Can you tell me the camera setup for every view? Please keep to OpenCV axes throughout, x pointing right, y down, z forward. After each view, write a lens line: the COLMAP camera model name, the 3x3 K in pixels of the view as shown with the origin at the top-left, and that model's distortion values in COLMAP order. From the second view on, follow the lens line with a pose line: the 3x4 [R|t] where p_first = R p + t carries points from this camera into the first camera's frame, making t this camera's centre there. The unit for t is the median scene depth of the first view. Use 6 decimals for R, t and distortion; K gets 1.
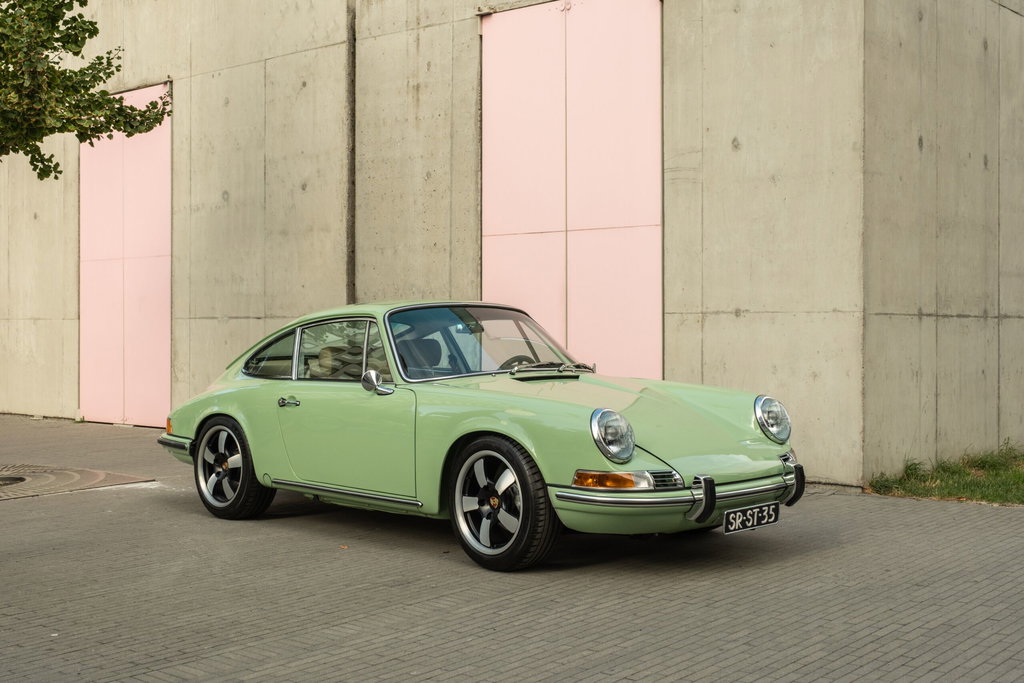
lens RADIAL K [[1840.2, 0, 512.0], [0, 1840.2, 341.5], [0, 0, 1]] dist [0.000976, -0.022187]
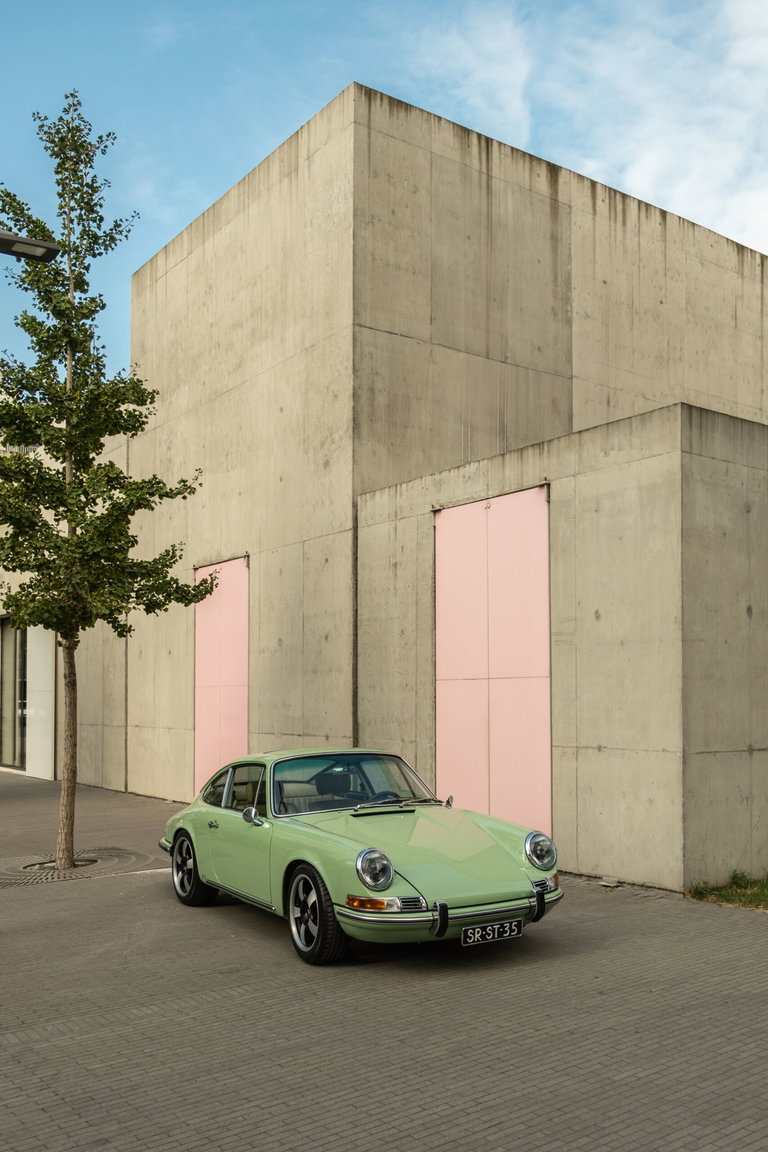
lens RADIAL K [[1557.2, 0, 384.0], [0, 1557.2, 576.0], [0, 0, 1]] dist [-0.054059, -0.023730]
pose [[0.958932, -0.021859, -0.282792, 0.283217], [0.004378, 0.998048, -0.062299, -0.067531], [0.283602, 0.058503, 0.957156, -0.073625]]
